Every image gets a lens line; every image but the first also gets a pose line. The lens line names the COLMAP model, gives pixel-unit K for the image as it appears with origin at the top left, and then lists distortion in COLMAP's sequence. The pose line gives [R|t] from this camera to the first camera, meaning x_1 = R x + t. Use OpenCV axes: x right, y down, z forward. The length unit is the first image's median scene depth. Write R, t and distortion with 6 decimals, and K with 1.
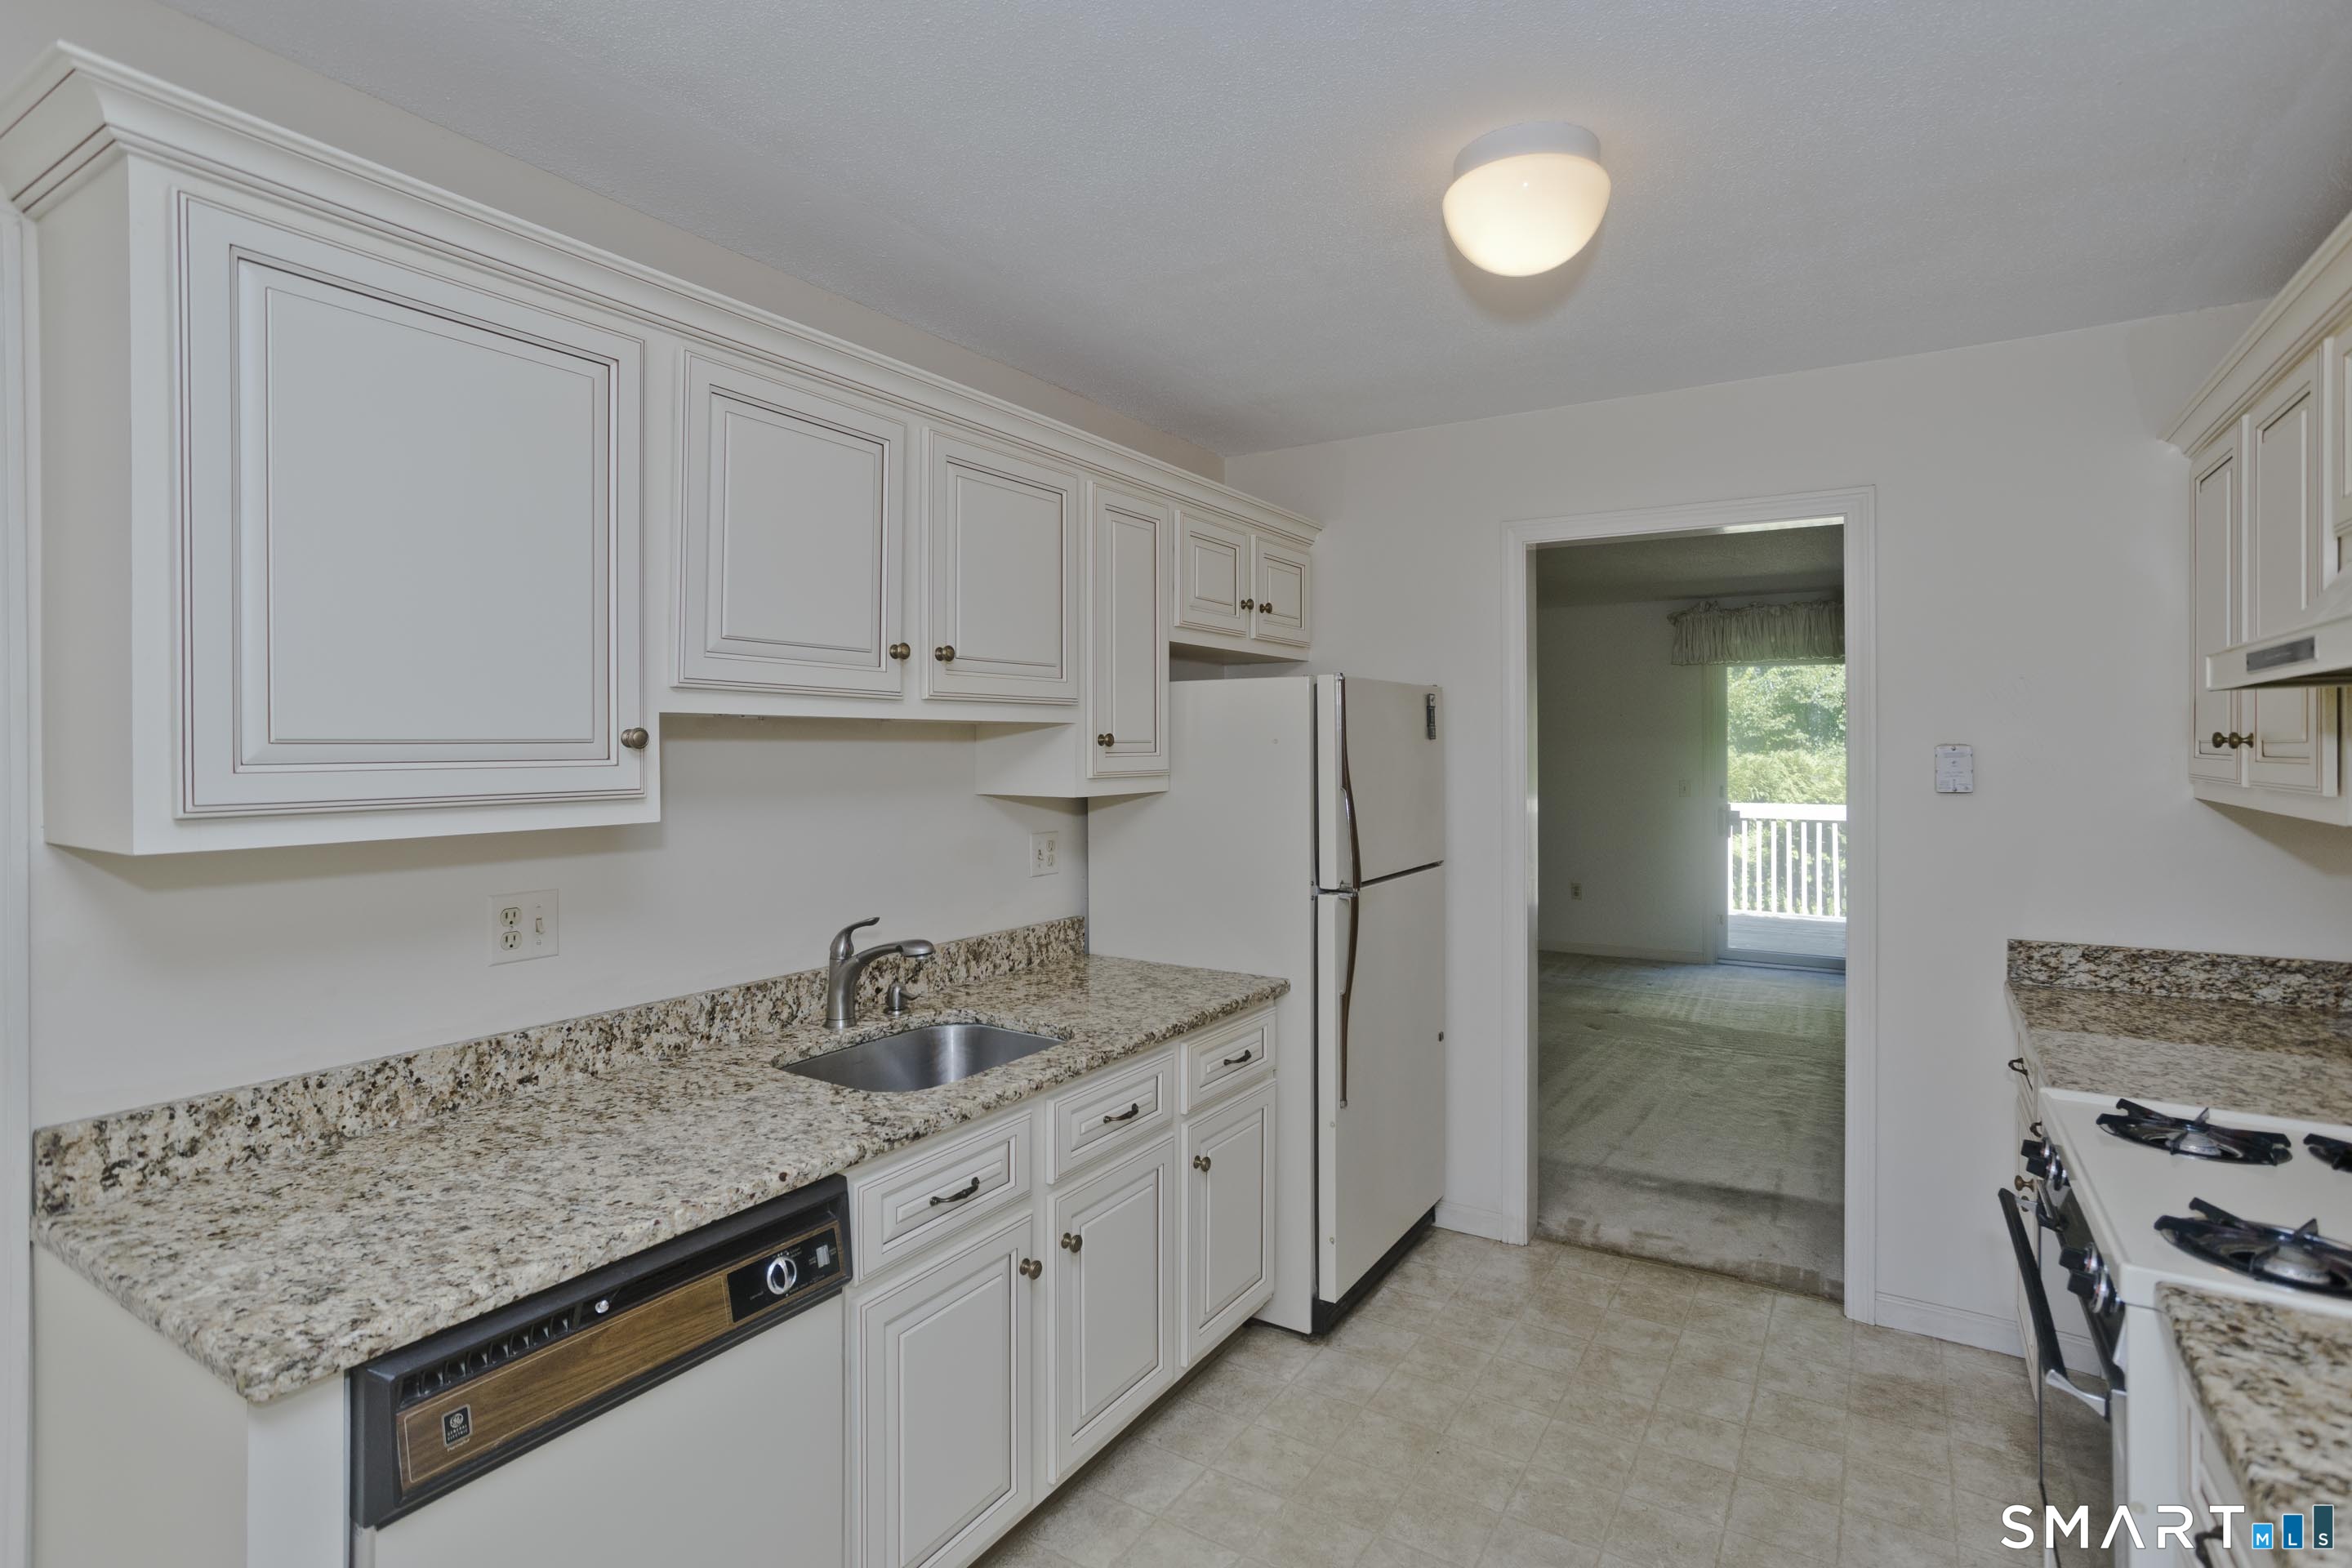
lens RADIAL K [[1135.4, 0, 1195.3], [0, 1135.4, 749.3], [0, 0, 1]] dist [-0.055837, 0.036411]
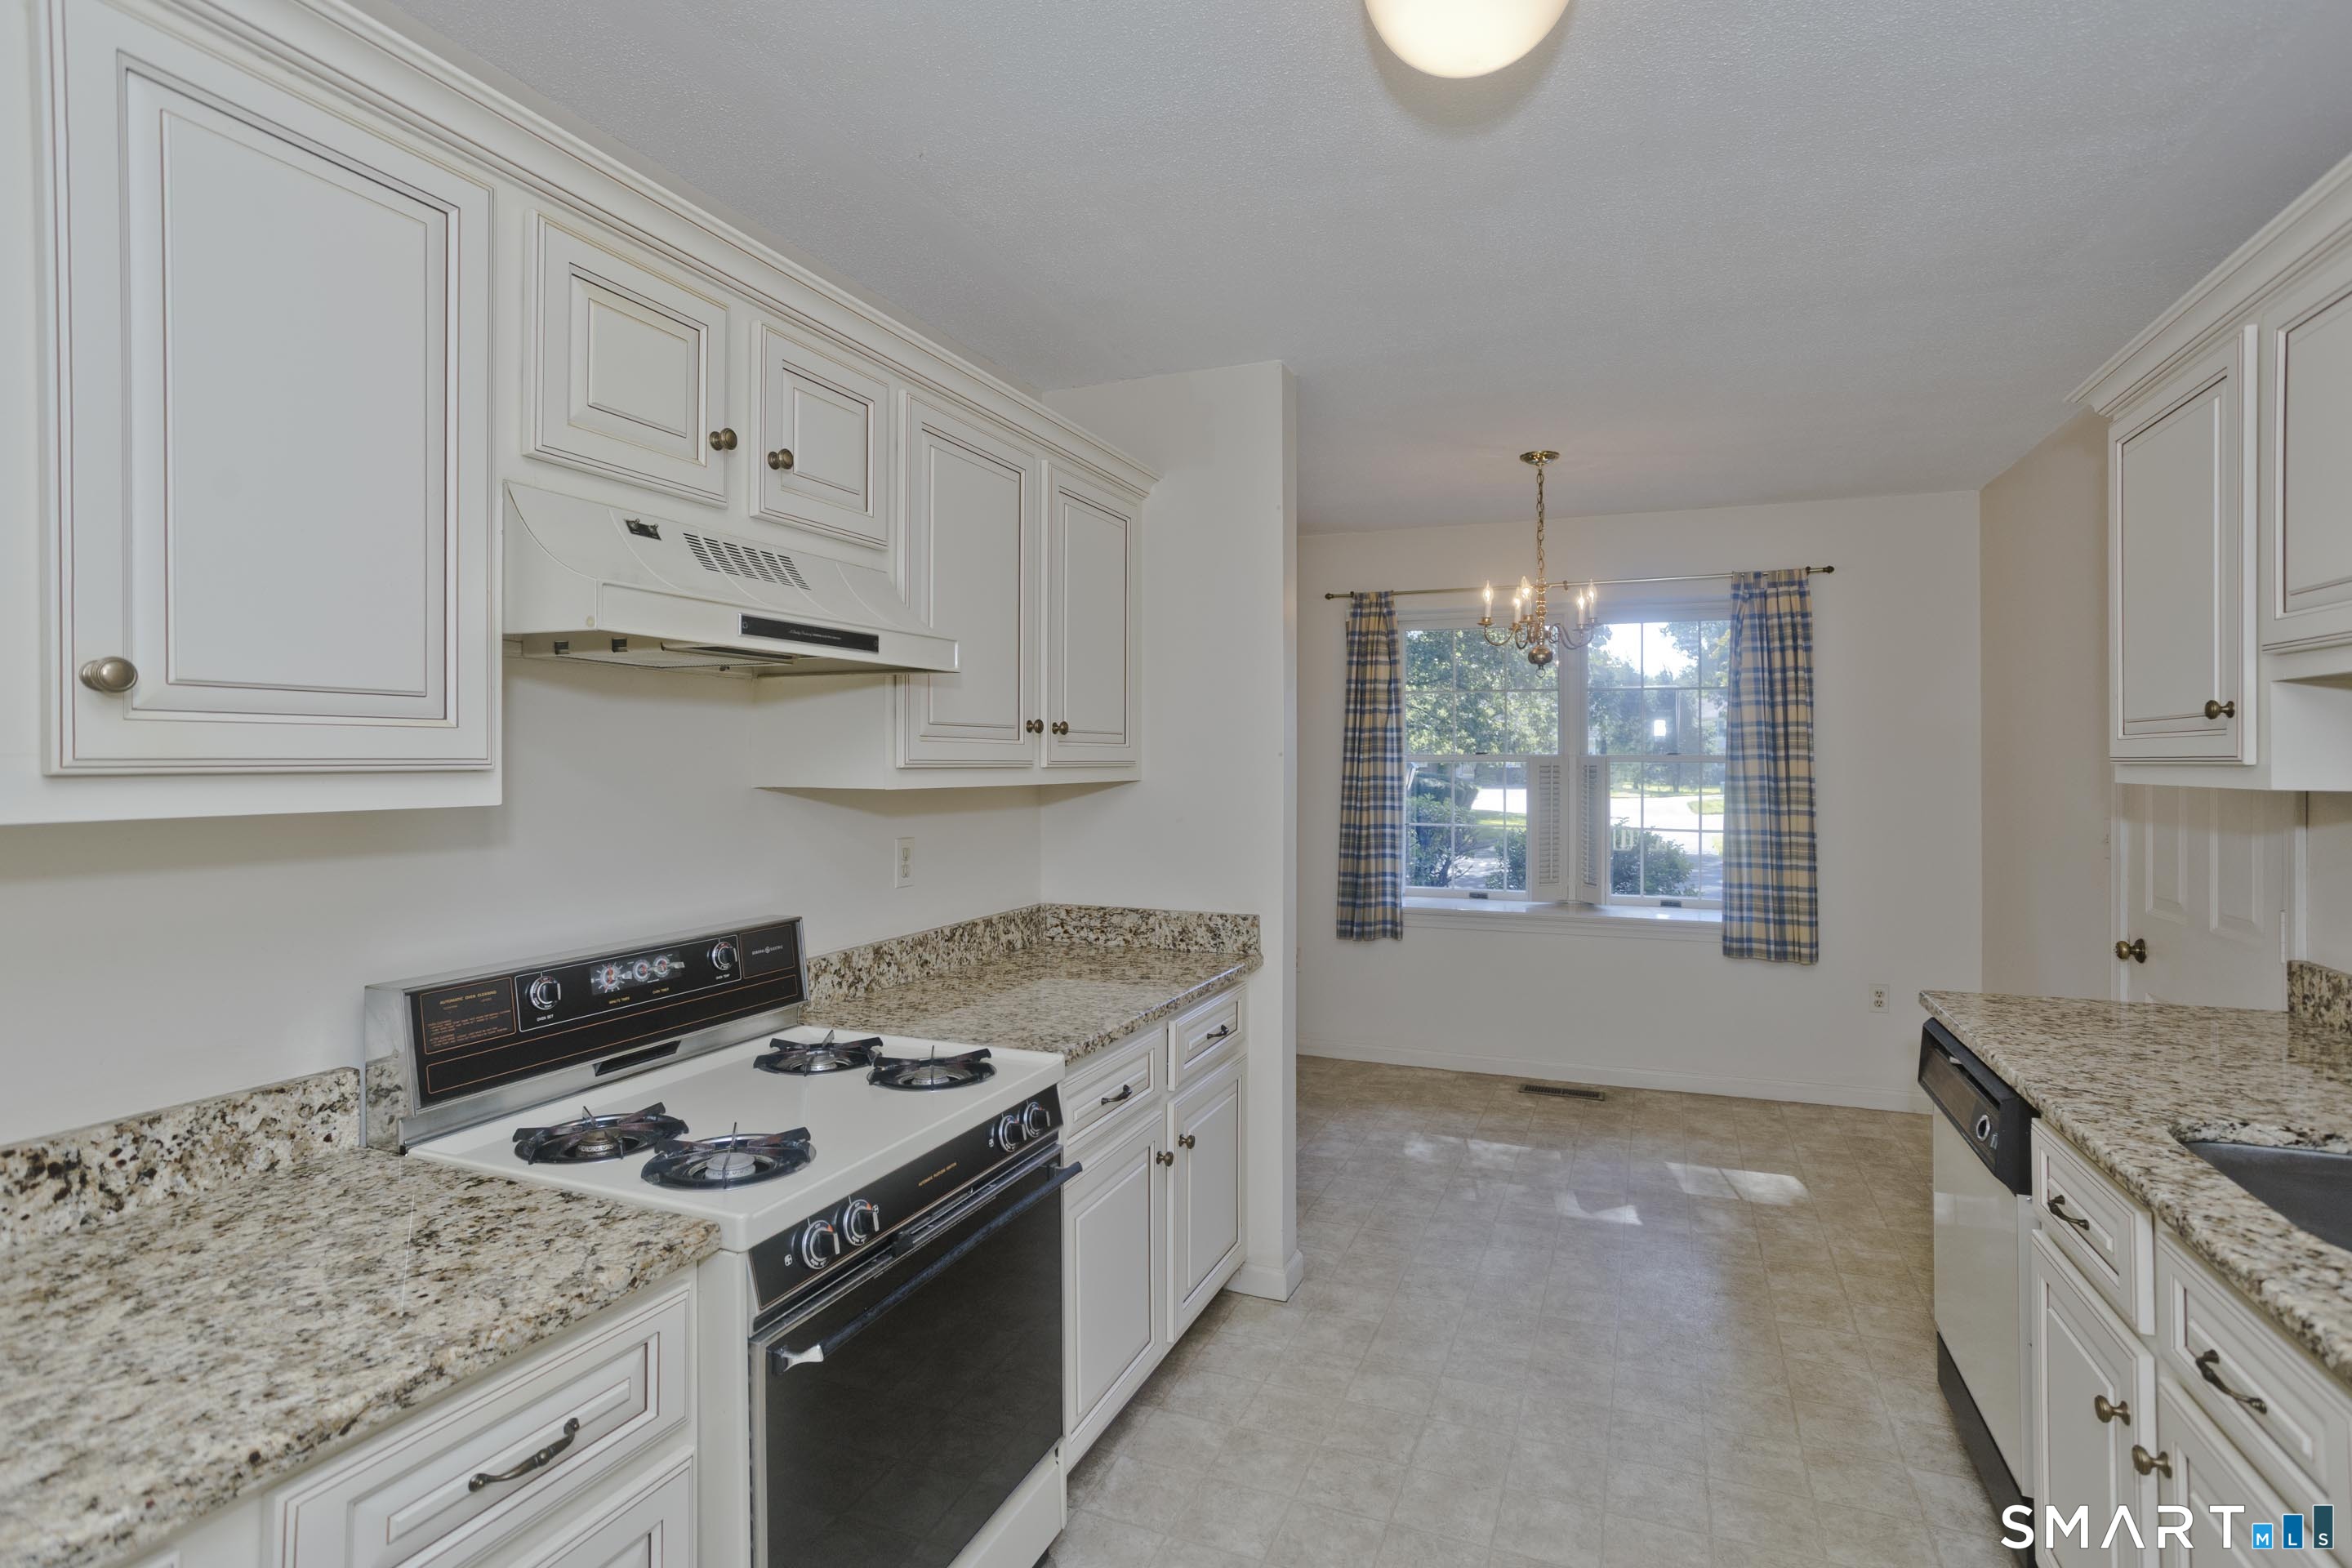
lens RADIAL K [[1145.2, 0, 1190.3], [0, 1145.2, 757.9], [0, 0, 1]] dist [-0.057179, 0.036993]
pose [[-0.985704, 0.000782, -0.168485, 0.509904], [0.000247, 0.999995, 0.003196, 0.024172], [0.168487, 0.003109, -0.985699, 1.429027]]
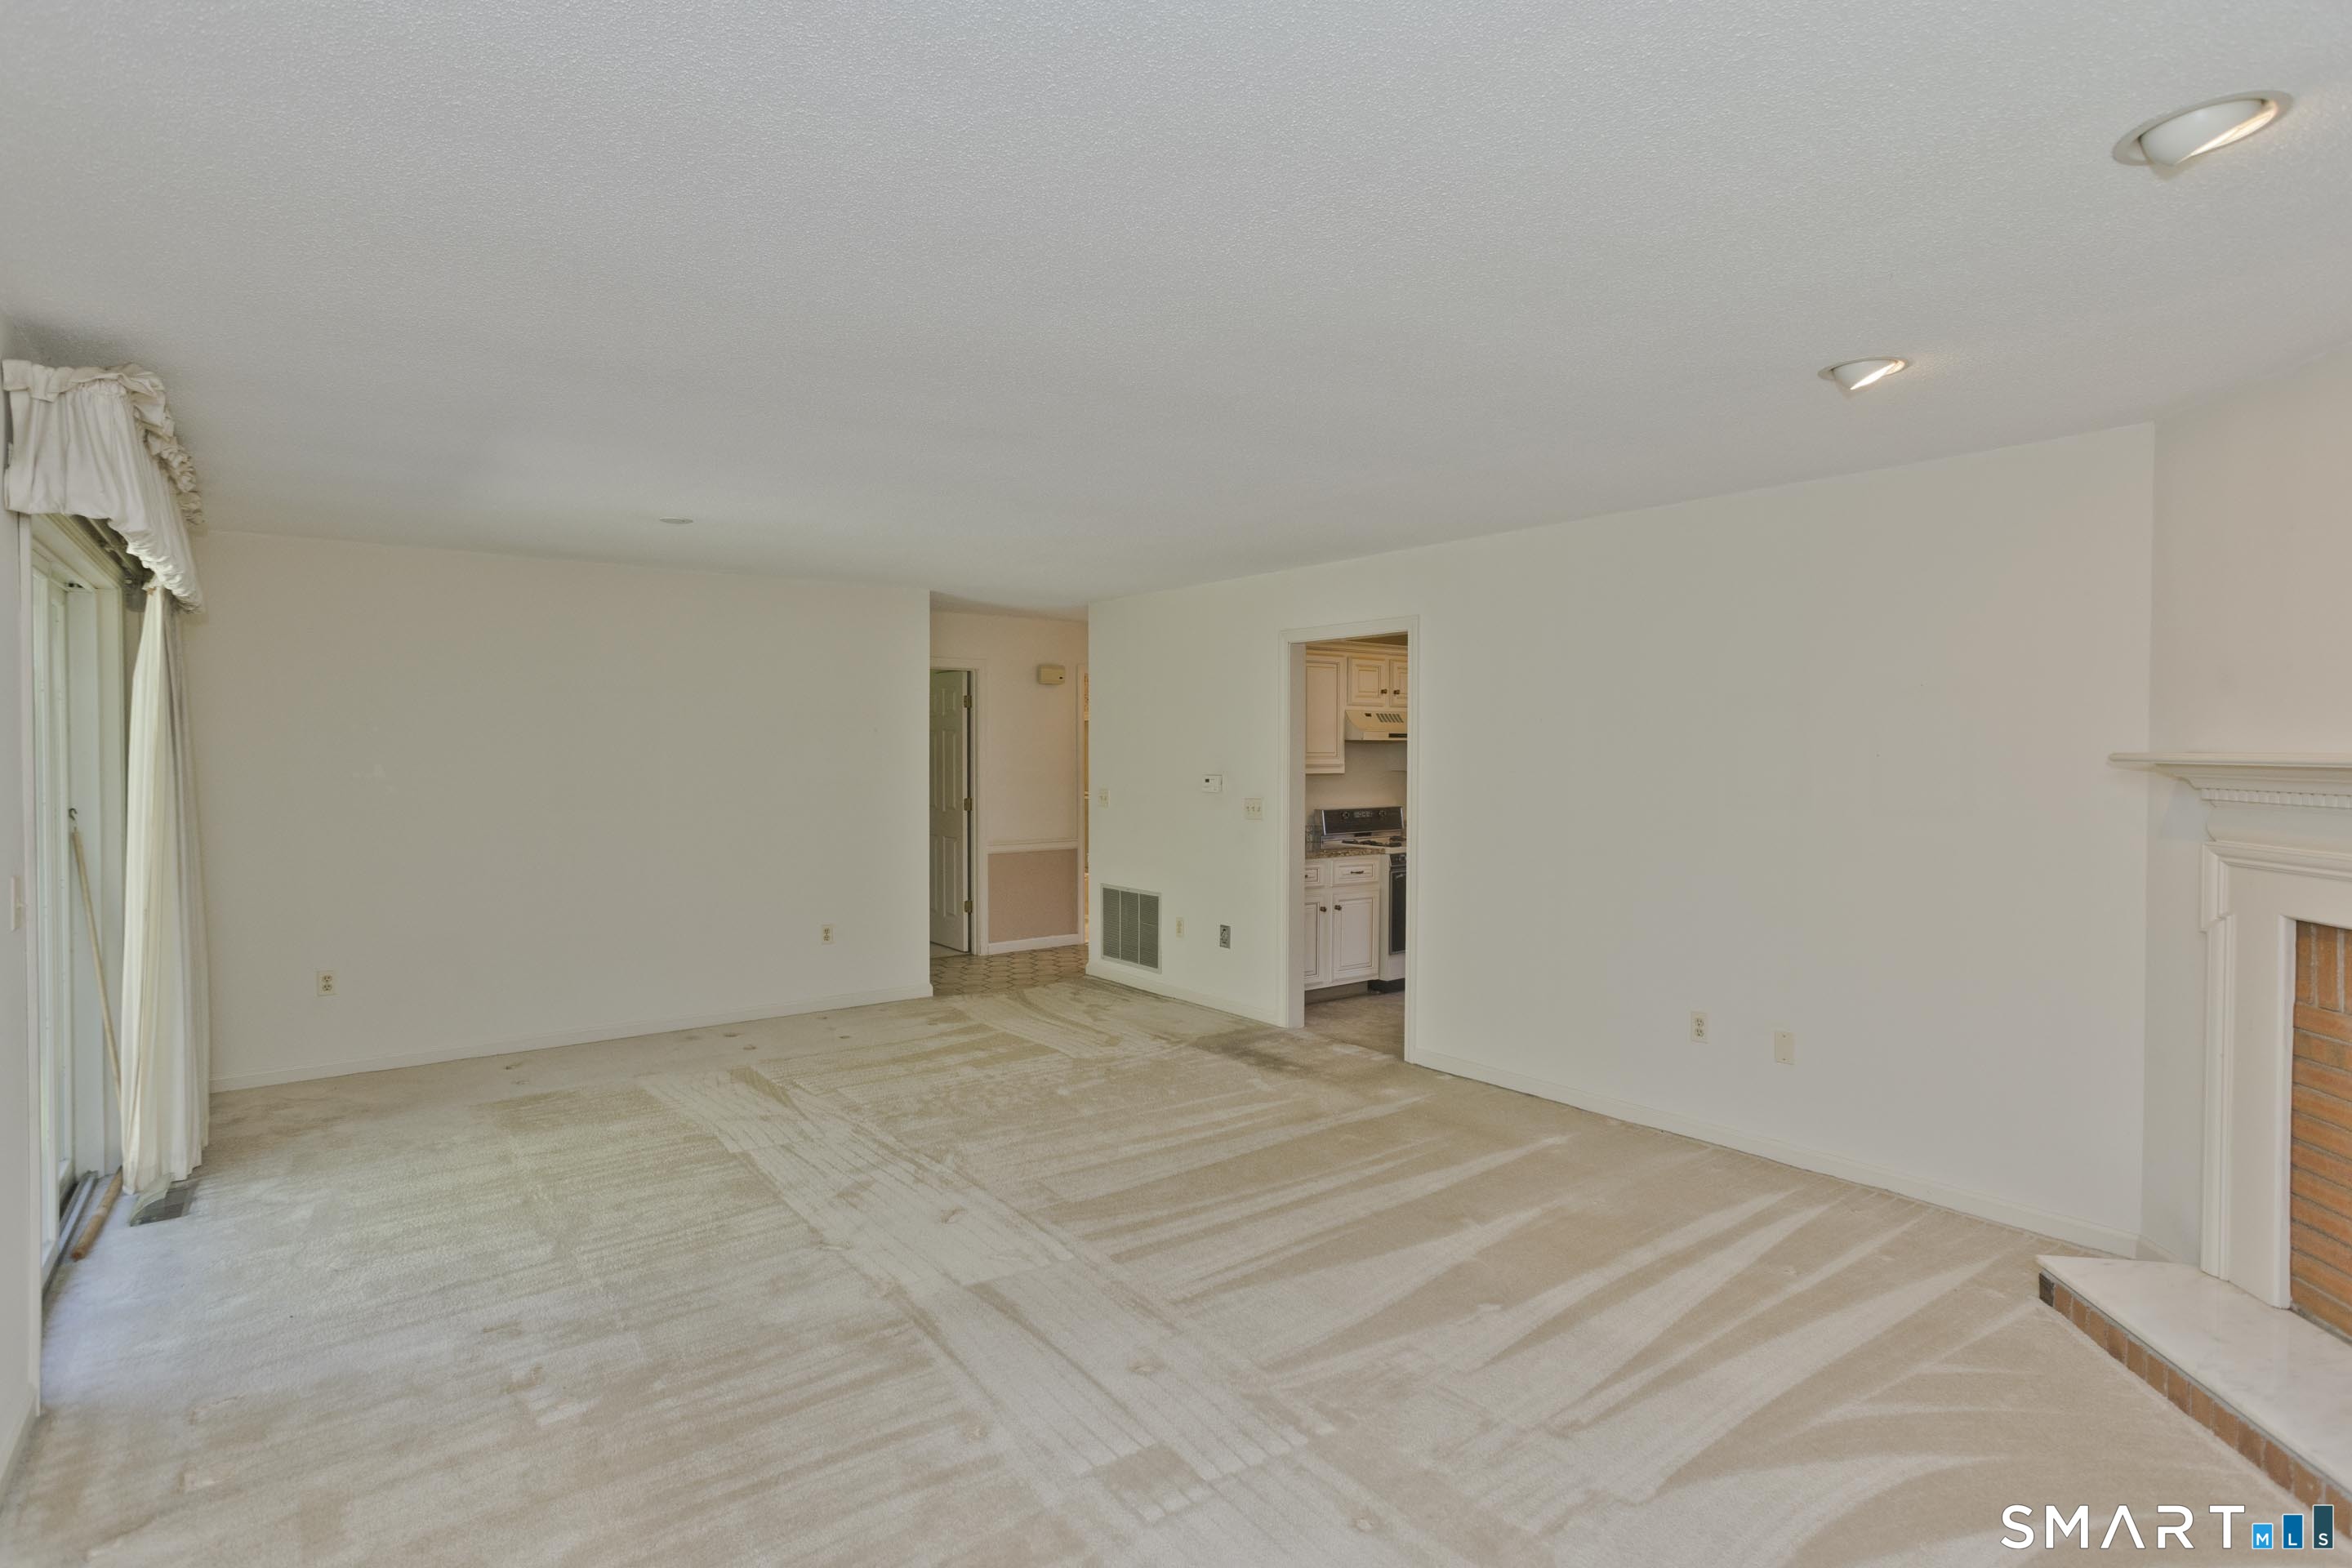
lens RADIAL K [[1186.1, 0, 1176.0], [0, 1186.1, 784.0], [0, 0, 1]] dist [0.000667, 0.000876]
pose [[-0.932008, -0.010672, 0.362281, -0.004034], [0.001451, 0.999448, 0.033176, -0.029465], [-0.362435, 0.031446, -0.931478, 4.092609]]
